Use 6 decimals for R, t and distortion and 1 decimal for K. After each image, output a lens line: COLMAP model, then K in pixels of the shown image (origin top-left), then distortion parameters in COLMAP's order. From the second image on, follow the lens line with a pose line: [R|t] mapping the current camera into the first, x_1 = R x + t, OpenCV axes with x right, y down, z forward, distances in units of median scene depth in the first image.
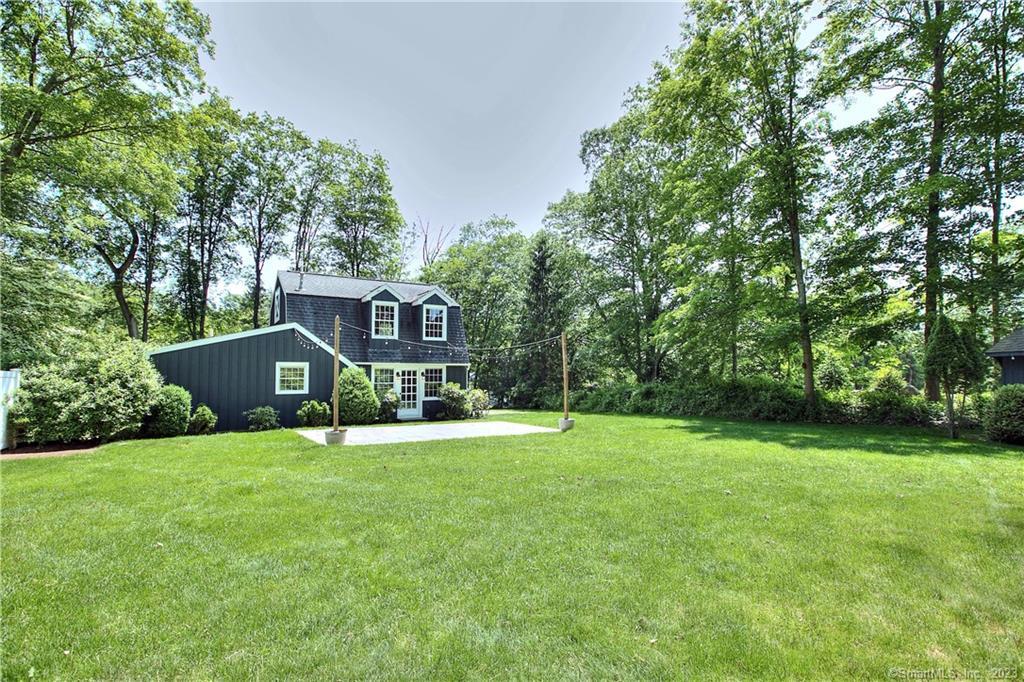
lens RADIAL K [[477.0, 0, 512.0], [0, 477.0, 317.5], [0, 0, 1]] dist [-0.014688, 0.000403]
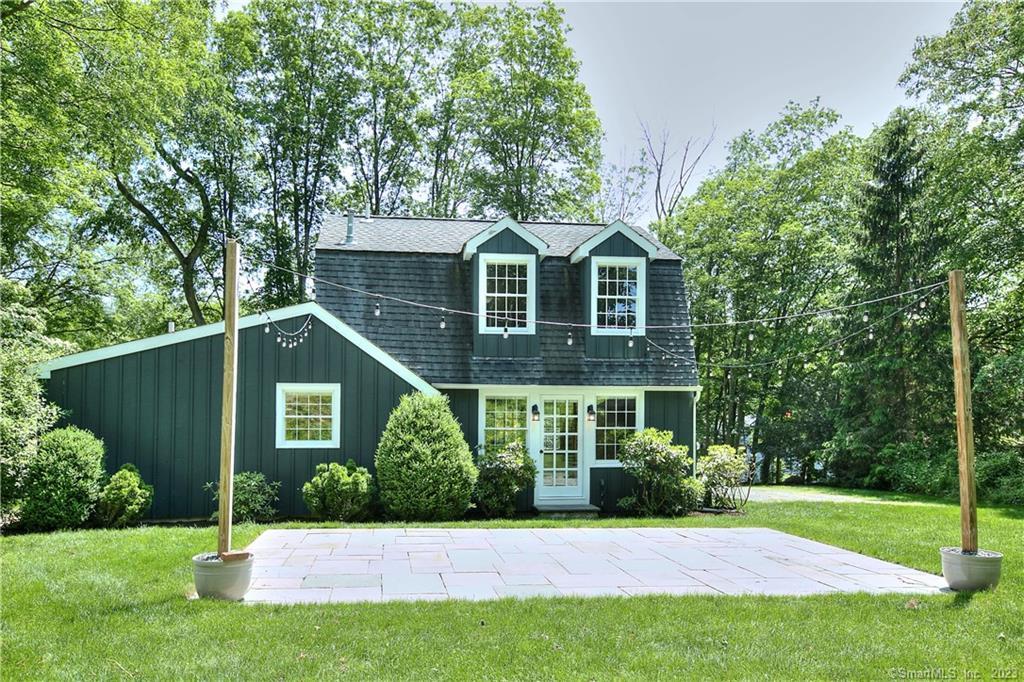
lens RADIAL K [[753.1, 0, 511.2], [0, 753.1, 392.5], [0, 0, 1]] dist [0.035801, 0.005002]
pose [[0.915505, -0.010416, -0.402171, 0.031126], [0.043514, 0.996364, 0.073249, 0.046008], [0.399946, -0.084559, 0.912630, 0.312686]]
